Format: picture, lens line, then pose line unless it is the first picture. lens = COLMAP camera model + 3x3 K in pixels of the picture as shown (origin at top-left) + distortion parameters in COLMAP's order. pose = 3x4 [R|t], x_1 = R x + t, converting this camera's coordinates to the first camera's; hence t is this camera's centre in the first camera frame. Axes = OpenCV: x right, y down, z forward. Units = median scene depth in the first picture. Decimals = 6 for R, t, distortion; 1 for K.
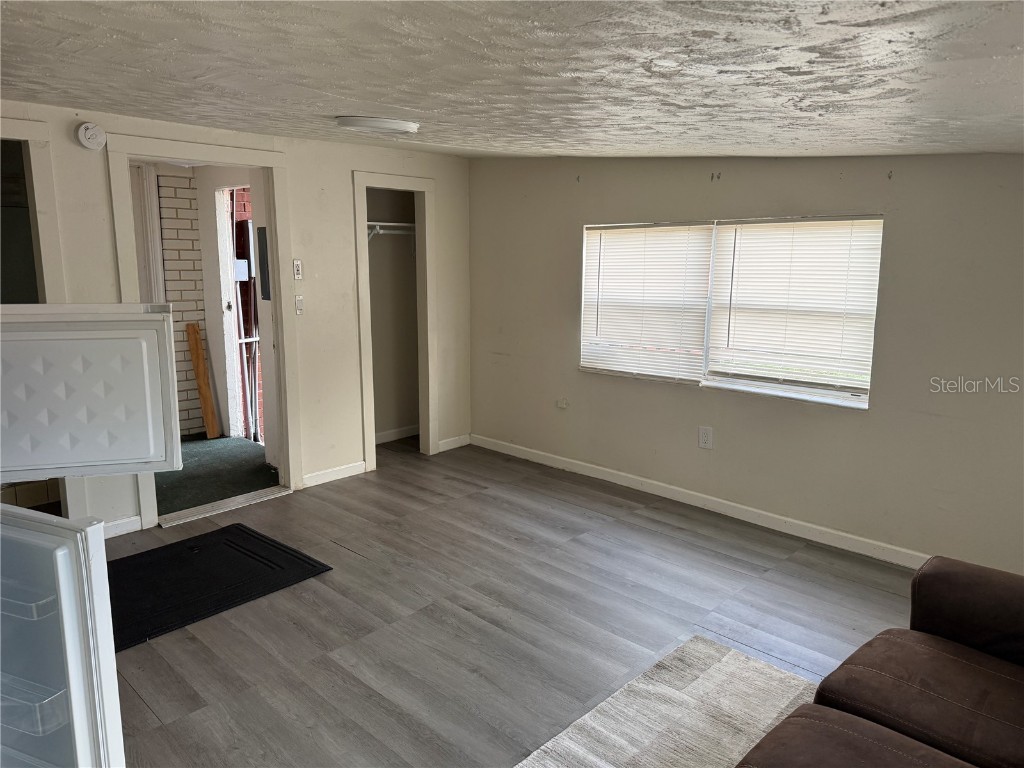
lens RADIAL K [[724.0, 0, 512.2], [0, 724.0, 385.9], [0, 0, 1]] dist [0.098583, -0.113892]
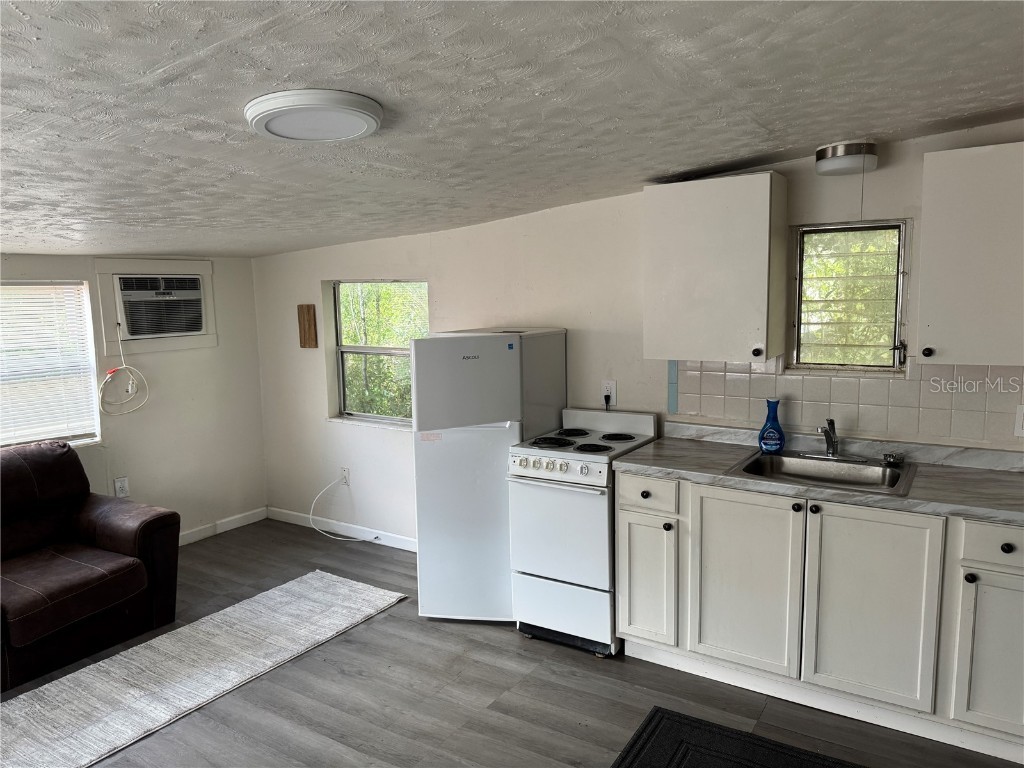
lens RADIAL K [[724.0, 0, 512.2], [0, 724.0, 385.9], [0, 0, 1]] dist [0.098583, -0.113892]
pose [[-0.979343, 0.043156, -0.197548, -0.160156], [-0.019063, 0.952904, 0.302674, -0.246513], [0.201306, 0.300187, -0.932397, 1.230923]]
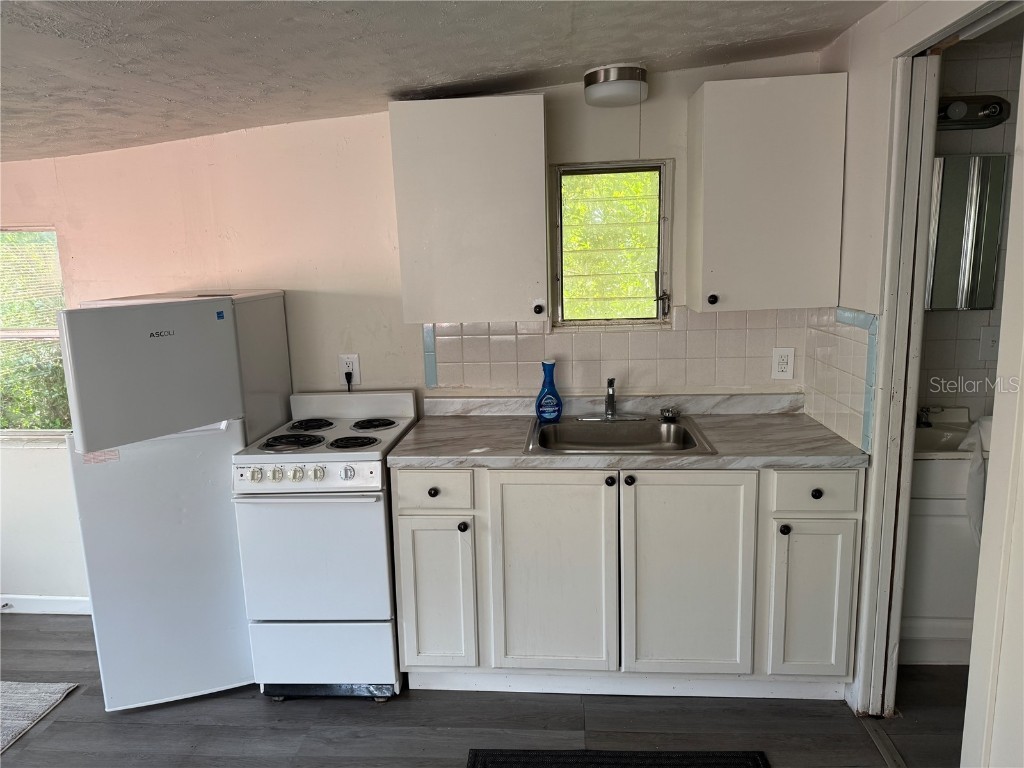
lens RADIAL K [[724.0, 0, 512.2], [0, 724.0, 385.9], [0, 0, 1]] dist [0.098583, -0.113892]
pose [[-0.775195, 0.136596, -0.616778, -0.131177], [-0.084948, 0.944936, 0.316038, -0.194155], [0.625985, 0.297385, -0.720905, 1.042689]]
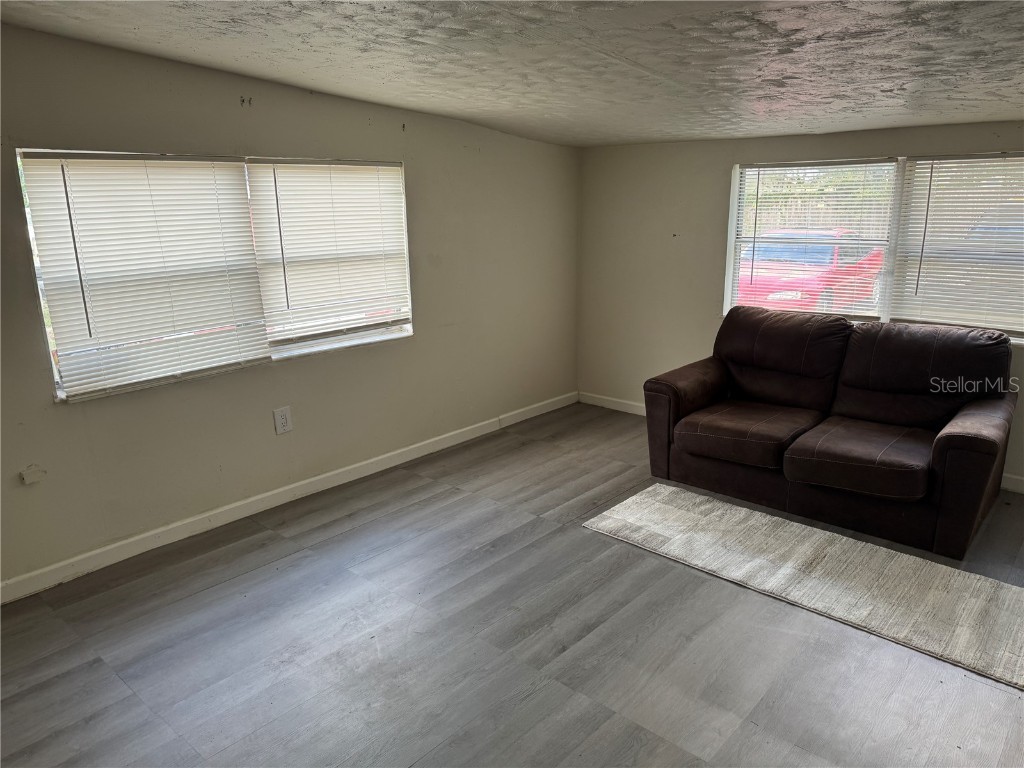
lens RADIAL K [[724.0, 0, 512.2], [0, 724.0, 385.9], [0, 0, 1]] dist [0.098583, -0.113892]
pose [[-0.055375, -0.257877, 0.964590, -0.611637], [0.187720, 0.946155, 0.263726, -0.153944], [-0.980660, 0.195676, -0.003984, 0.806102]]
